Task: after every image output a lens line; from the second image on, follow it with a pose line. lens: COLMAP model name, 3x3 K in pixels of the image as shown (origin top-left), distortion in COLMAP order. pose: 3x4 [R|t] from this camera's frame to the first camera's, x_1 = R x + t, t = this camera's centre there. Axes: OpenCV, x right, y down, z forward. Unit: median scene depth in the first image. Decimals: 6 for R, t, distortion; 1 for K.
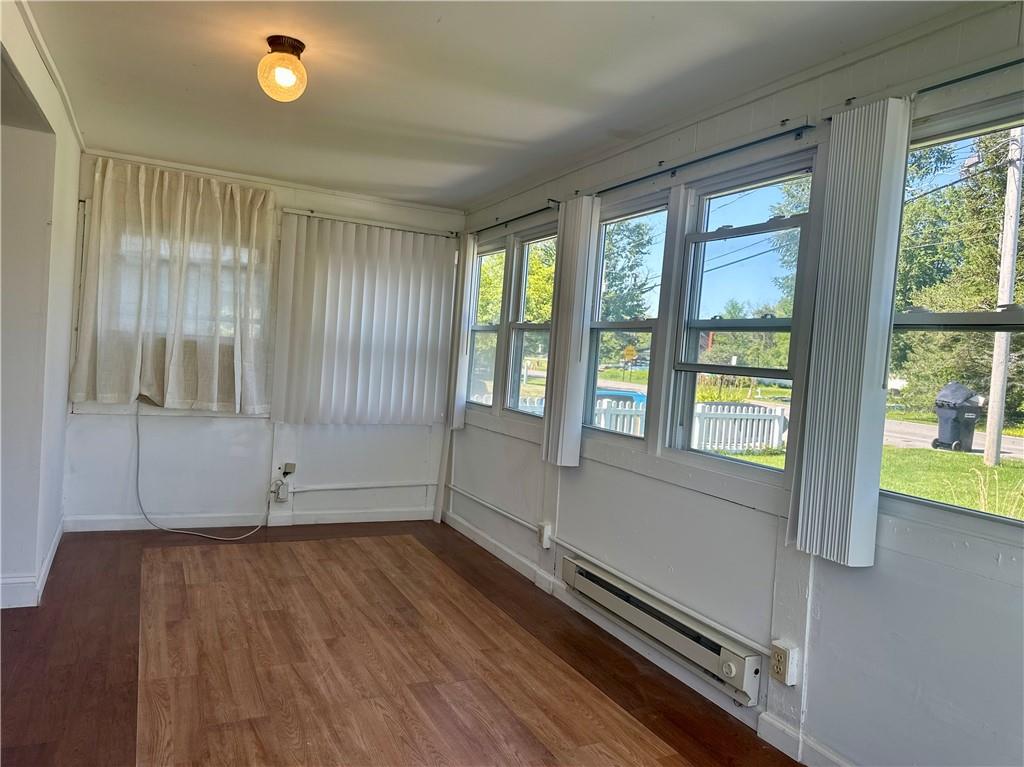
lens RADIAL K [[719.3, 0, 505.1], [0, 719.3, 384.8], [0, 0, 1]] dist [0.088288, -0.105097]
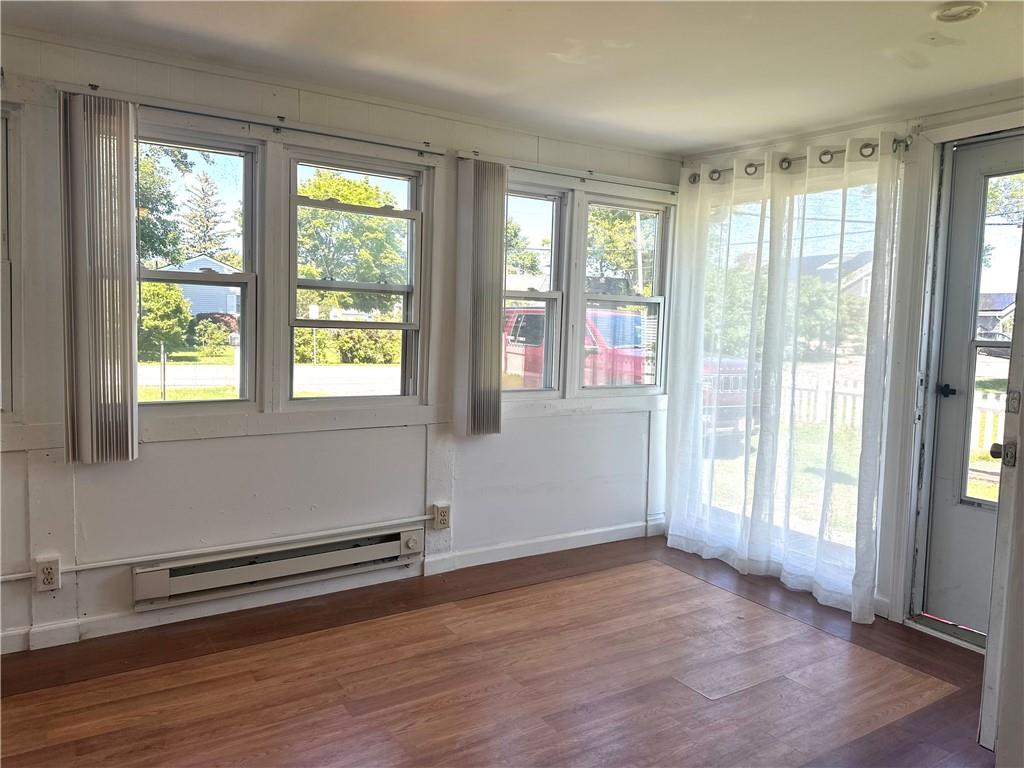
lens RADIAL K [[719.3, 0, 503.6], [0, 719.3, 377.7], [0, 0, 1]] dist [0.088288, -0.105097]
pose [[-0.086546, -0.153711, 0.984318, -0.860944], [0.015230, 0.987706, 0.155579, -0.109366], [-0.996131, 0.028456, -0.083141, 0.804254]]
